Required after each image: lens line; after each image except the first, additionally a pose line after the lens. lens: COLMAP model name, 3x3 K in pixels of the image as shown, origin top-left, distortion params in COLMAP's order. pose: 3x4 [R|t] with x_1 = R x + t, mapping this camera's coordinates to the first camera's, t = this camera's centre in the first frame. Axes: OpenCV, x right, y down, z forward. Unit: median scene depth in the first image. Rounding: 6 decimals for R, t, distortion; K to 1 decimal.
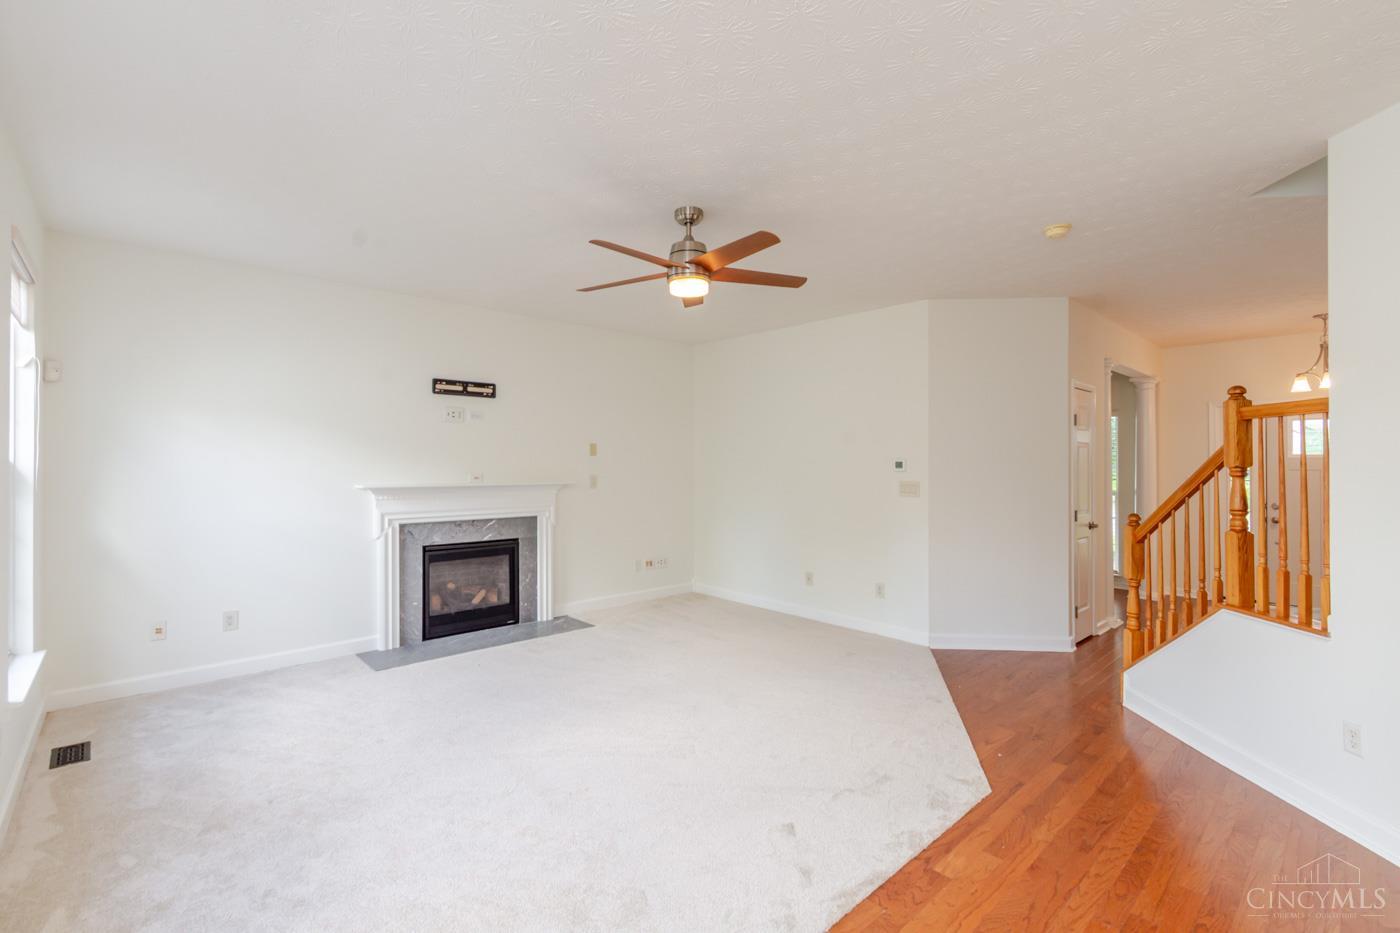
lens RADIAL K [[615.6, 0, 683.8], [0, 615.6, 472.7], [0, 0, 1]] dist [0.001307, 0.000616]
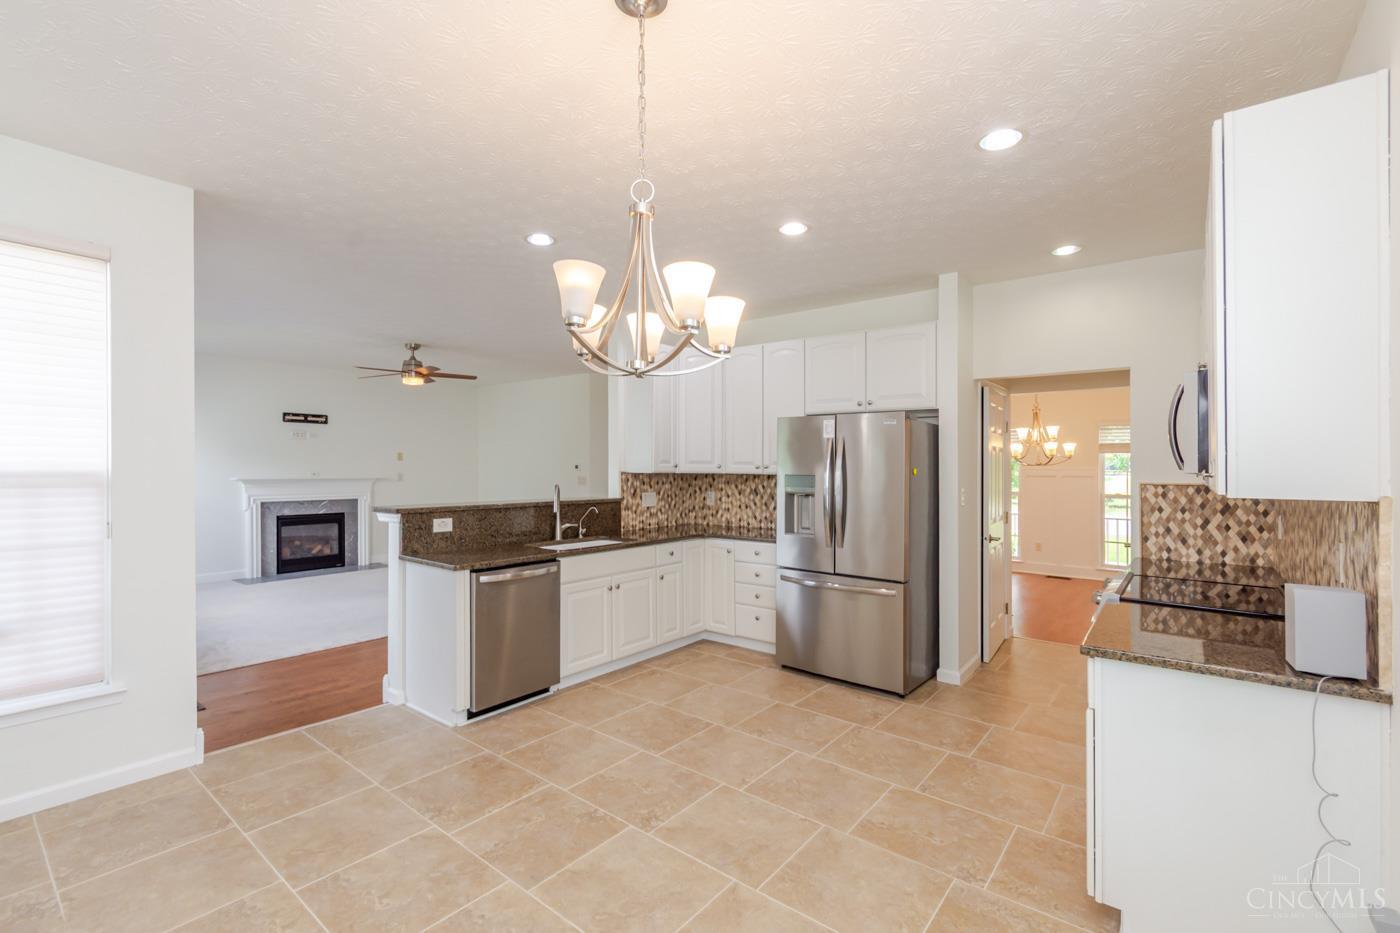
lens RADIAL K [[617.6, 0, 690.0], [0, 617.6, 482.5], [0, 0, 1]] dist [0.003331, 0.000551]
pose [[0.986160, 0.000759, 0.165795, 0.364827], [-0.002899, 0.999916, 0.012666, 0.006627], [-0.165771, -0.012971, 0.986079, -0.756407]]
